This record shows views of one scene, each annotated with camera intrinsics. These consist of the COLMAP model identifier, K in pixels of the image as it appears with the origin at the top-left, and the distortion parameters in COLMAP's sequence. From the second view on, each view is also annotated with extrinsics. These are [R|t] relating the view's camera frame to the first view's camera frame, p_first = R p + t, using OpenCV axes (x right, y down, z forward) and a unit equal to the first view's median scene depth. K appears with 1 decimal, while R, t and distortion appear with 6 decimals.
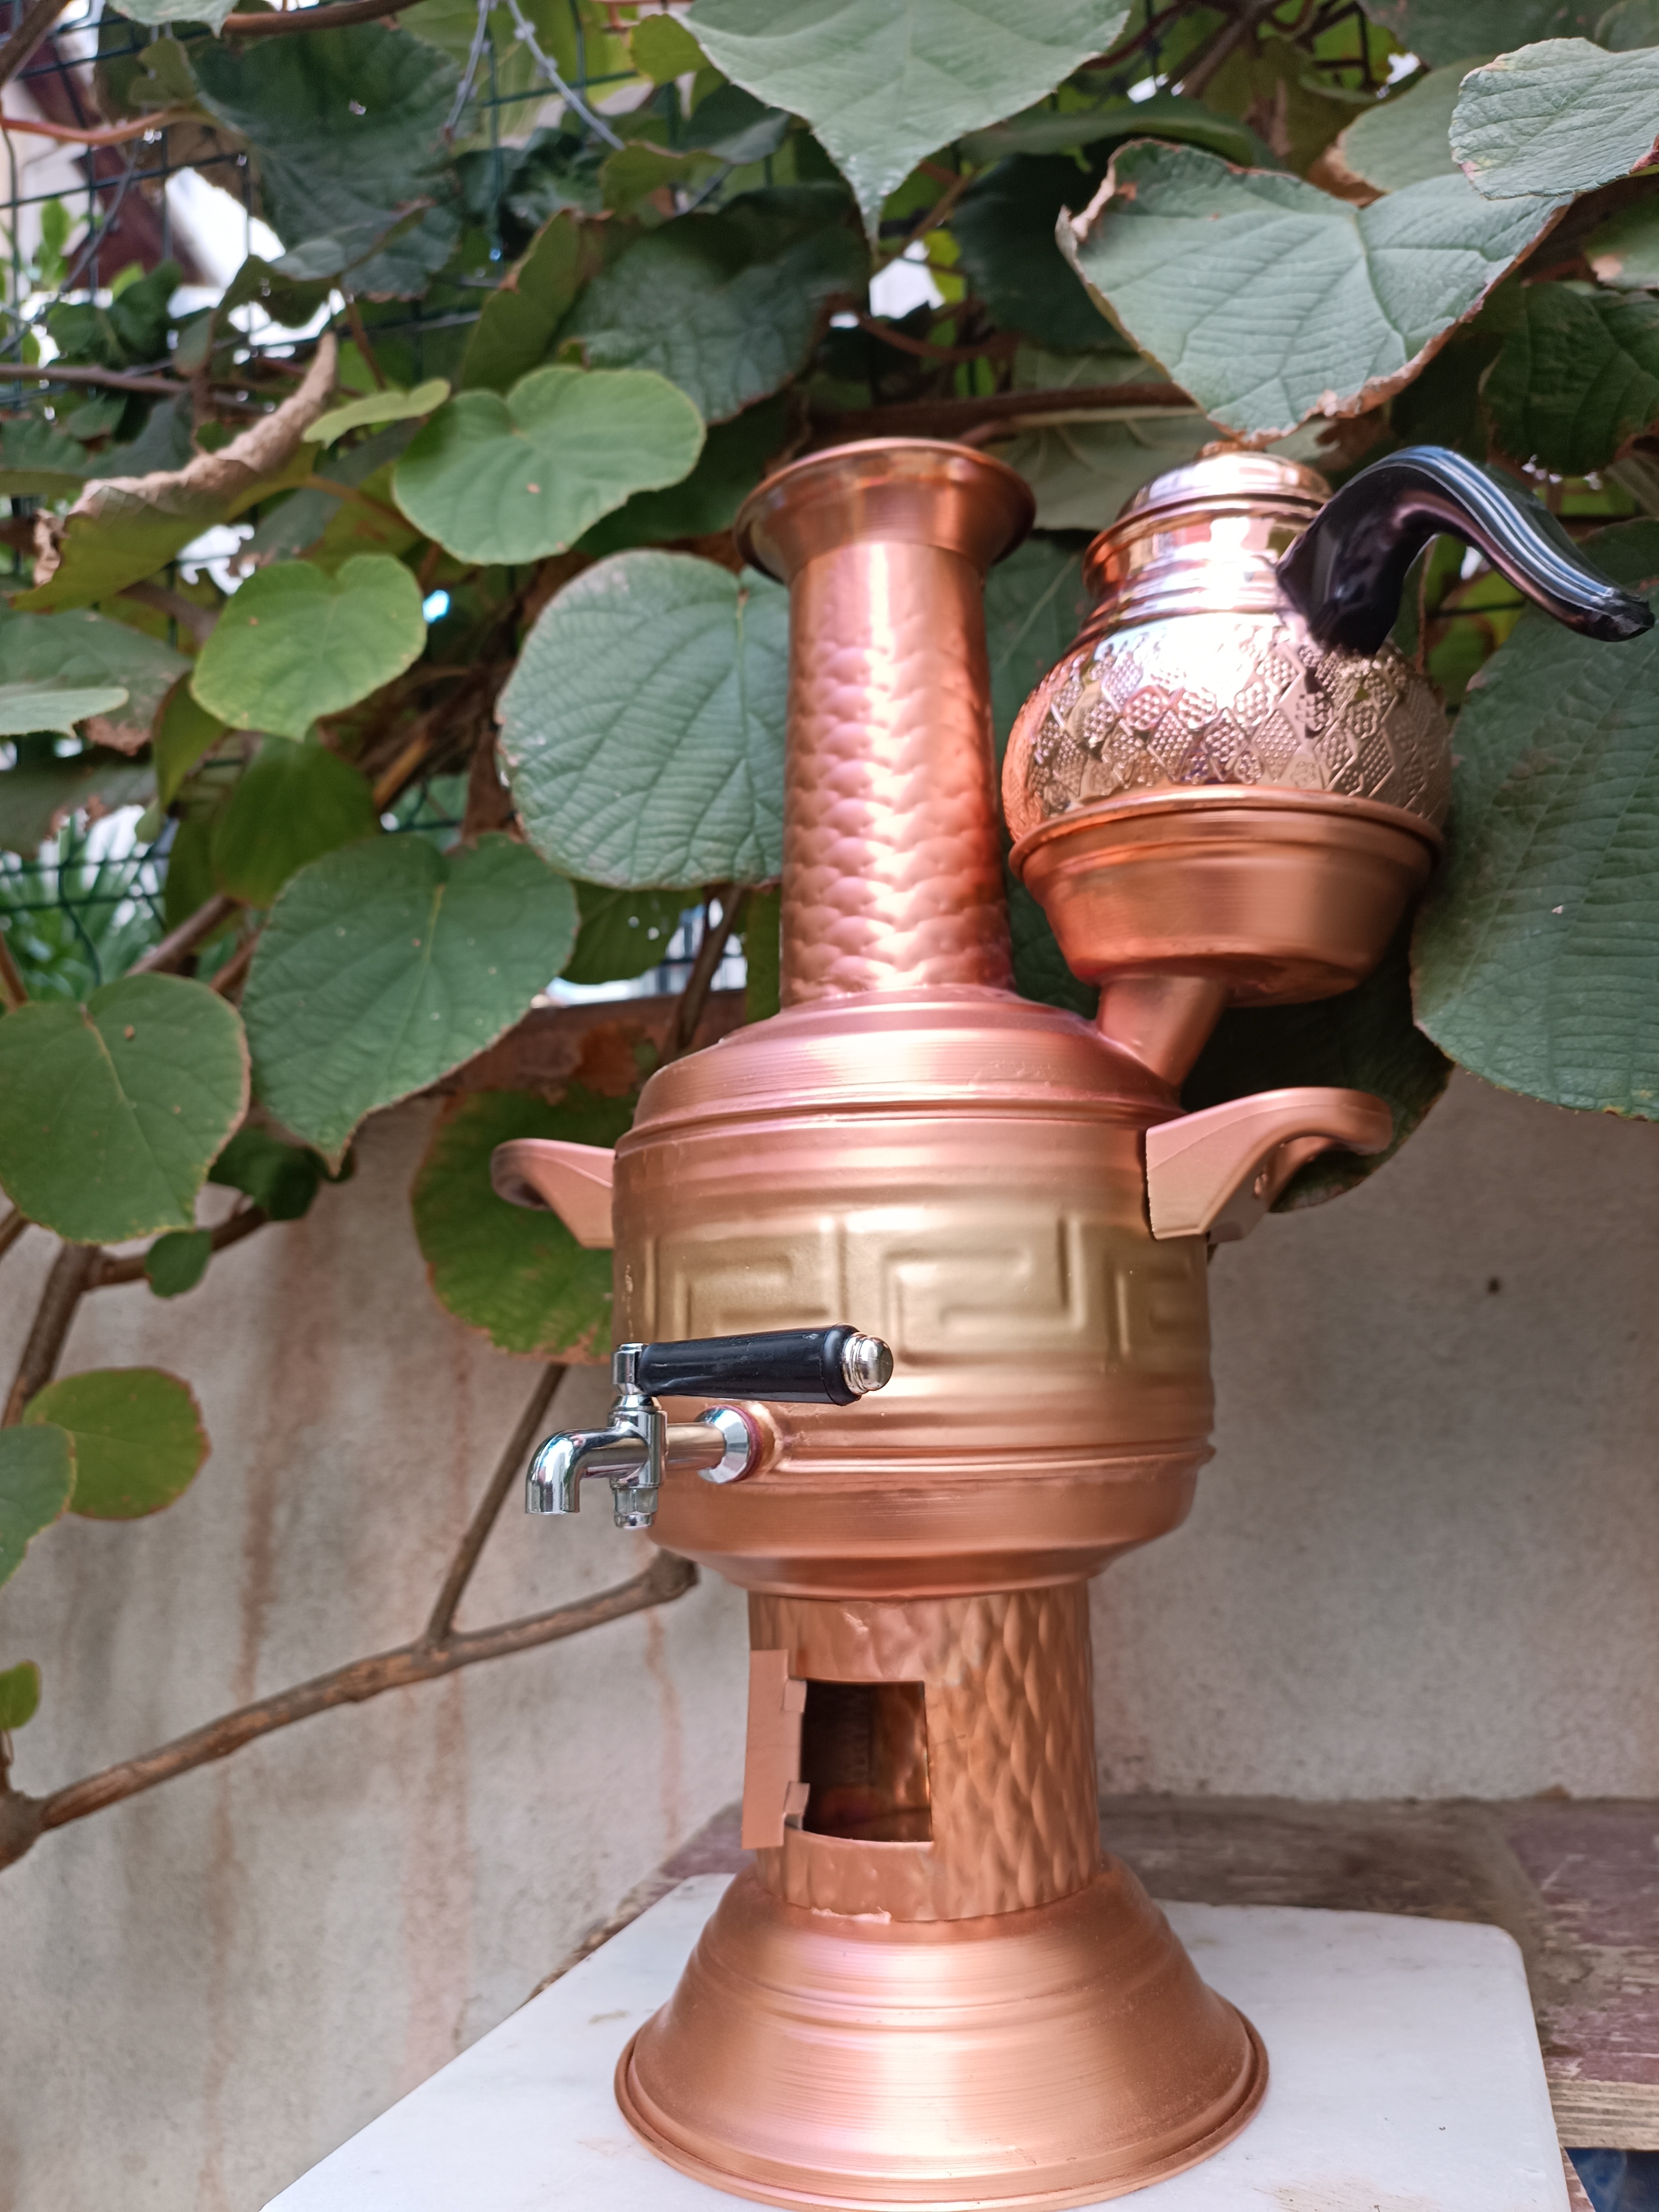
lens RADIAL K [[1687.5, 0, 813.8], [0, 1687.5, 1098.0], [0, 0, 1]] dist [-0.004536, -0.005872]
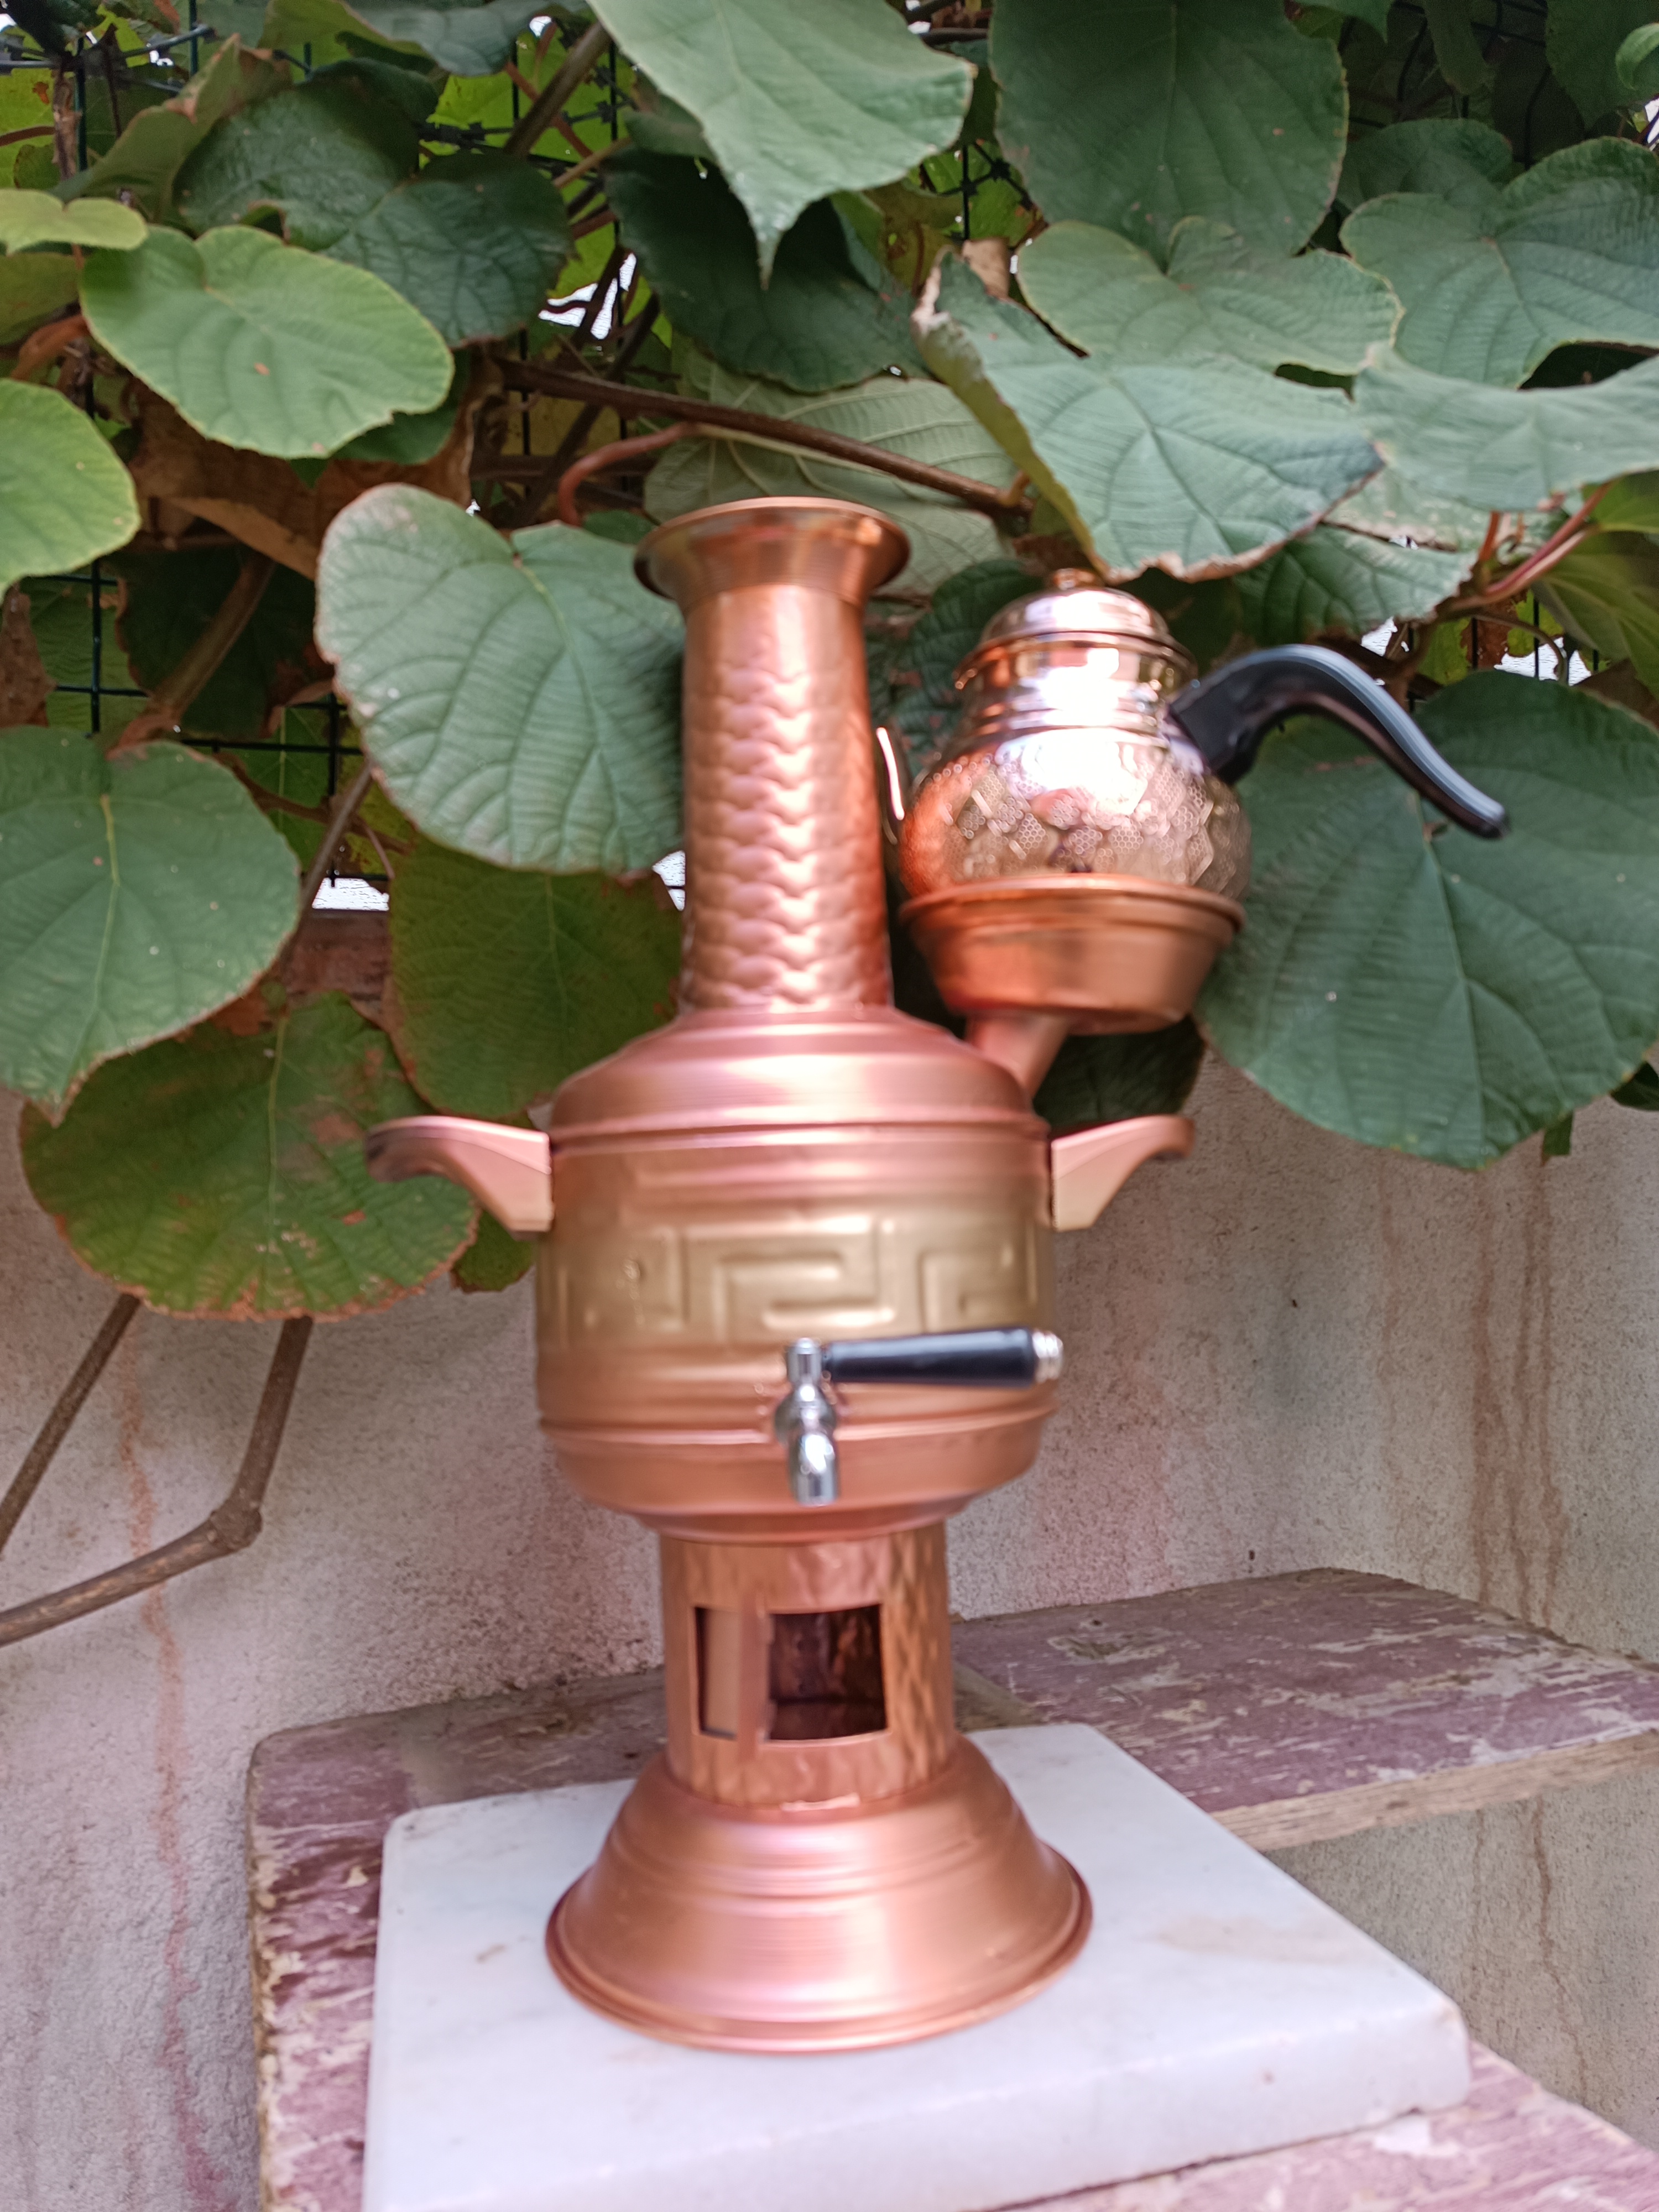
lens RADIAL K [[1687.5, 0, 836.7], [0, 1687.5, 1108.6], [0, 0, 1]] dist [-0.004536, -0.005872]
pose [[0.829454, 0.028673, 0.557839, -0.490016], [-0.074214, 0.995485, 0.059180, -0.053204], [-0.553624, -0.090486, 0.827836, 0.046942]]
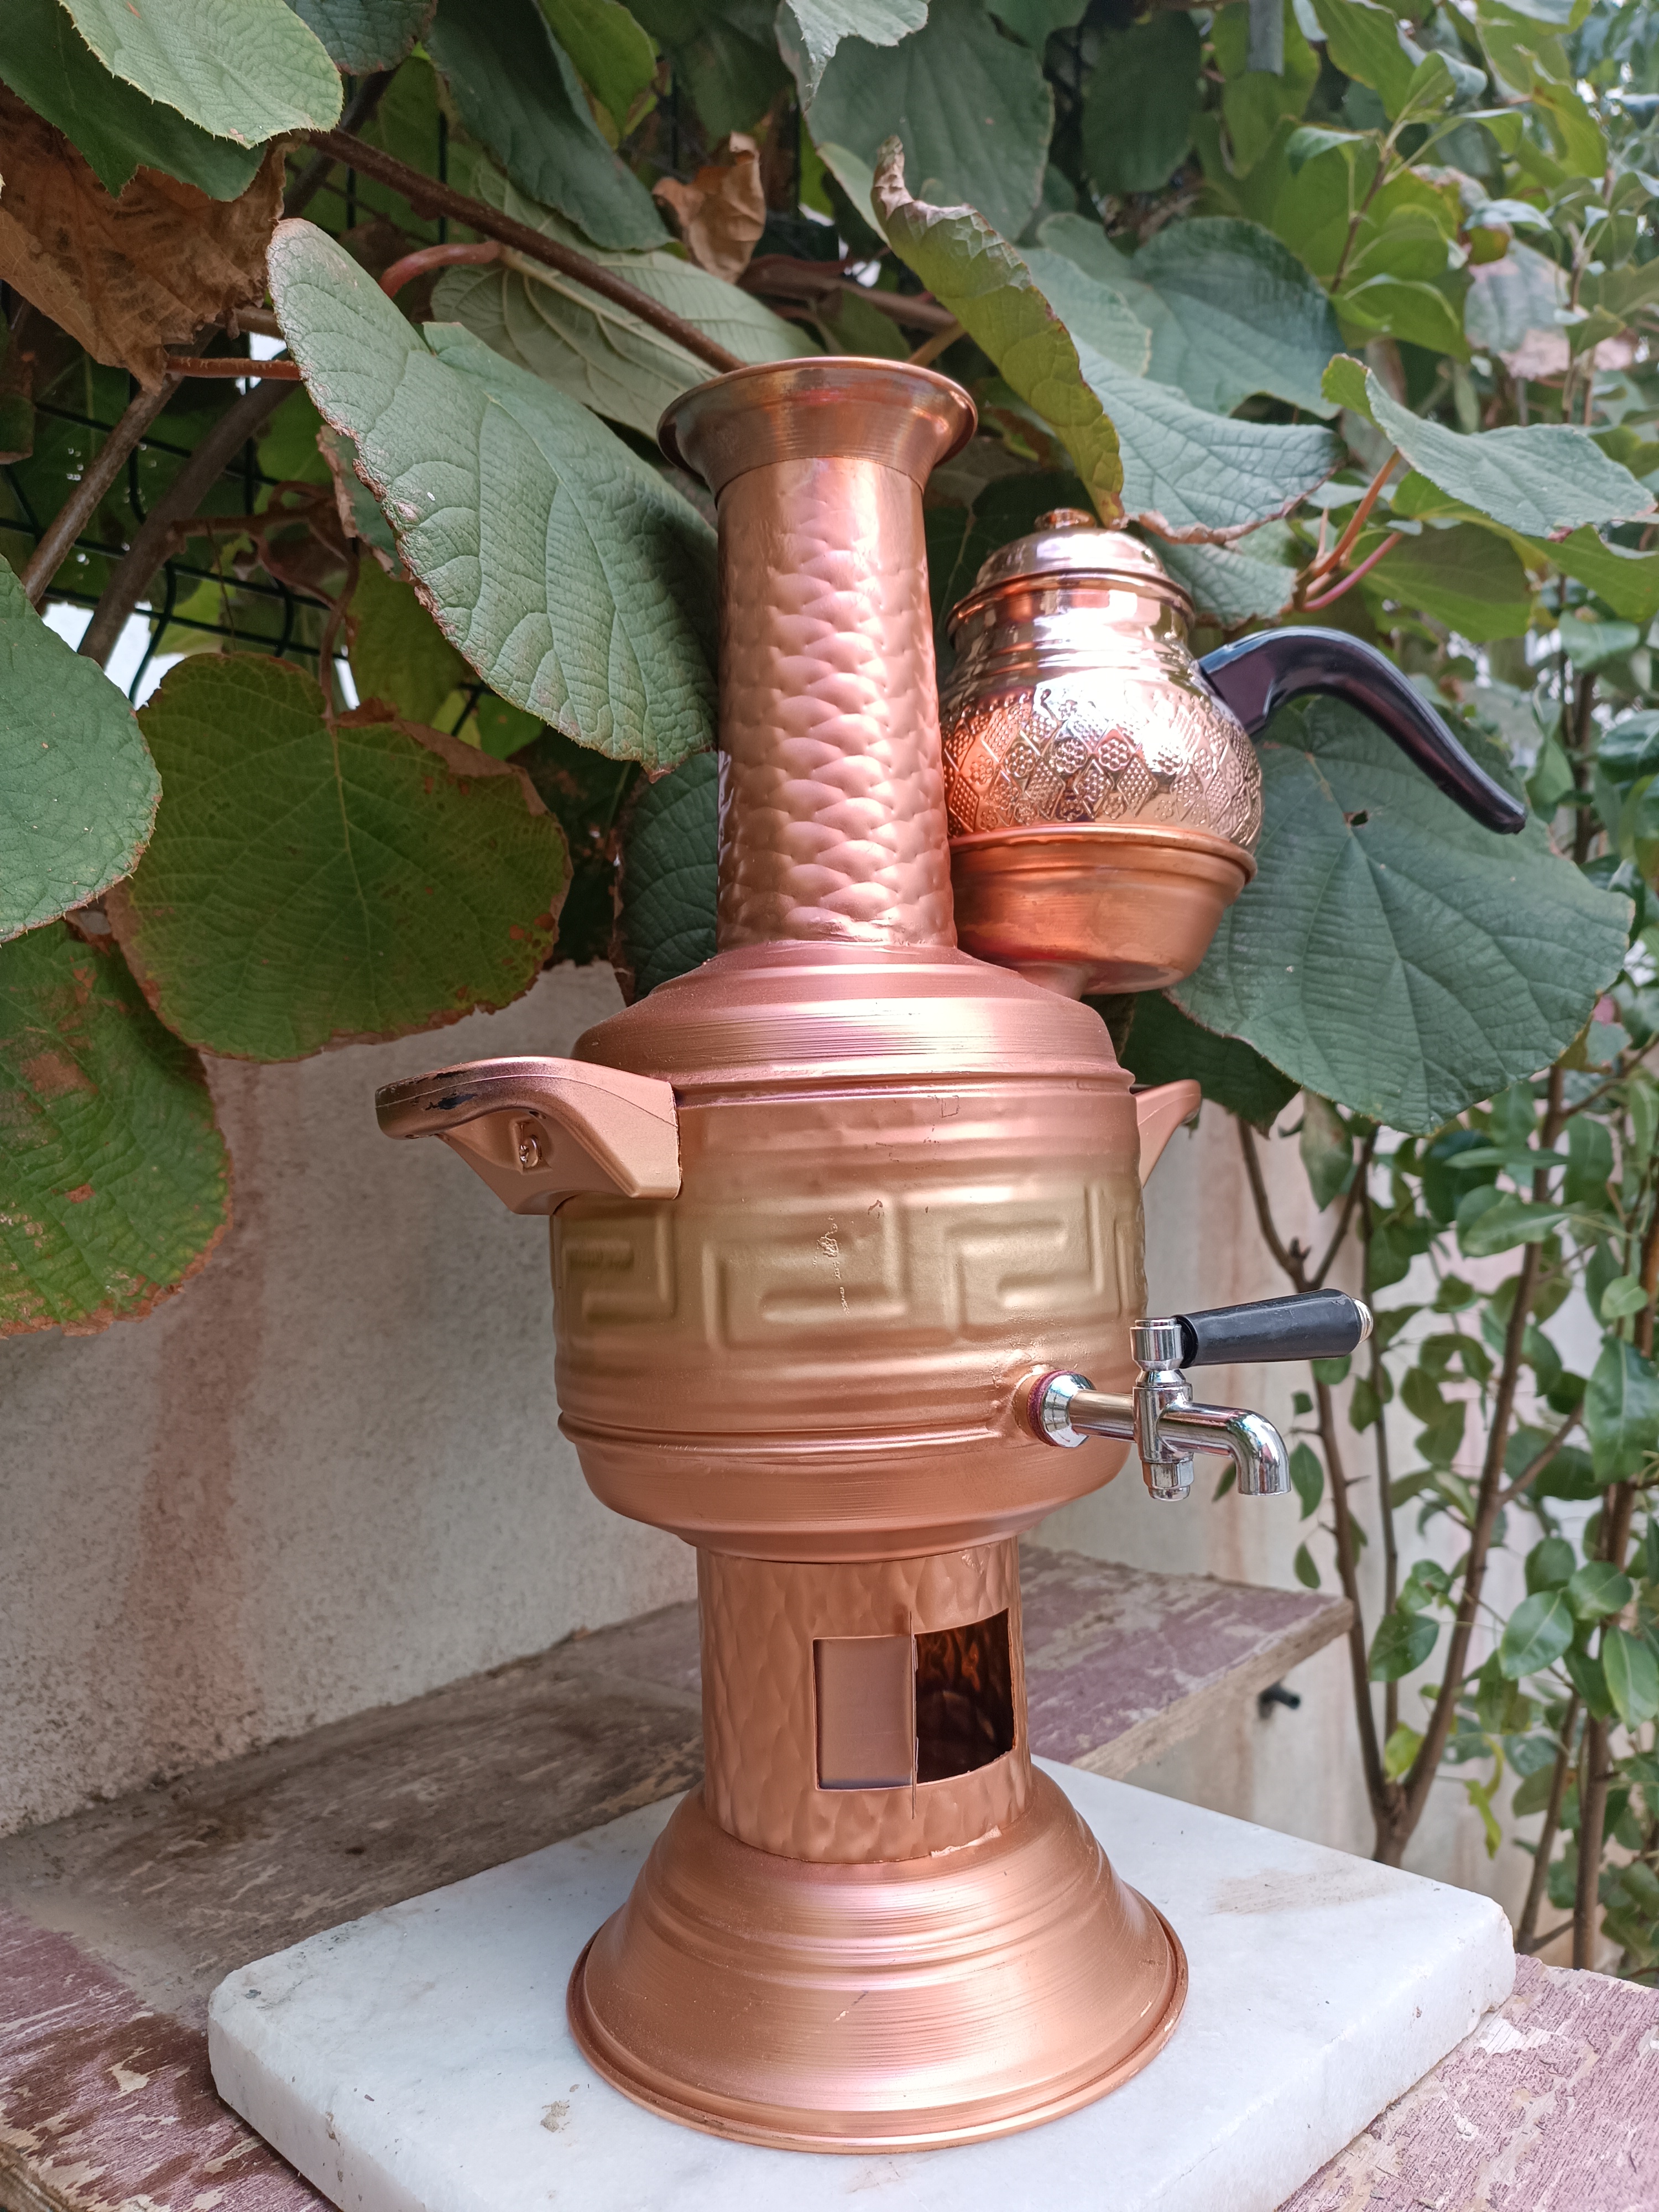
lens RADIAL K [[1687.5, 0, 874.9], [0, 1687.5, 1090.4], [0, 0, 1]] dist [-0.004536, -0.005872]
pose [[0.429127, 0.044604, 0.902142, -0.737874], [-0.115847, 0.993249, 0.005998, 0.017086], [-0.895784, -0.107085, 0.431397, 0.497806]]
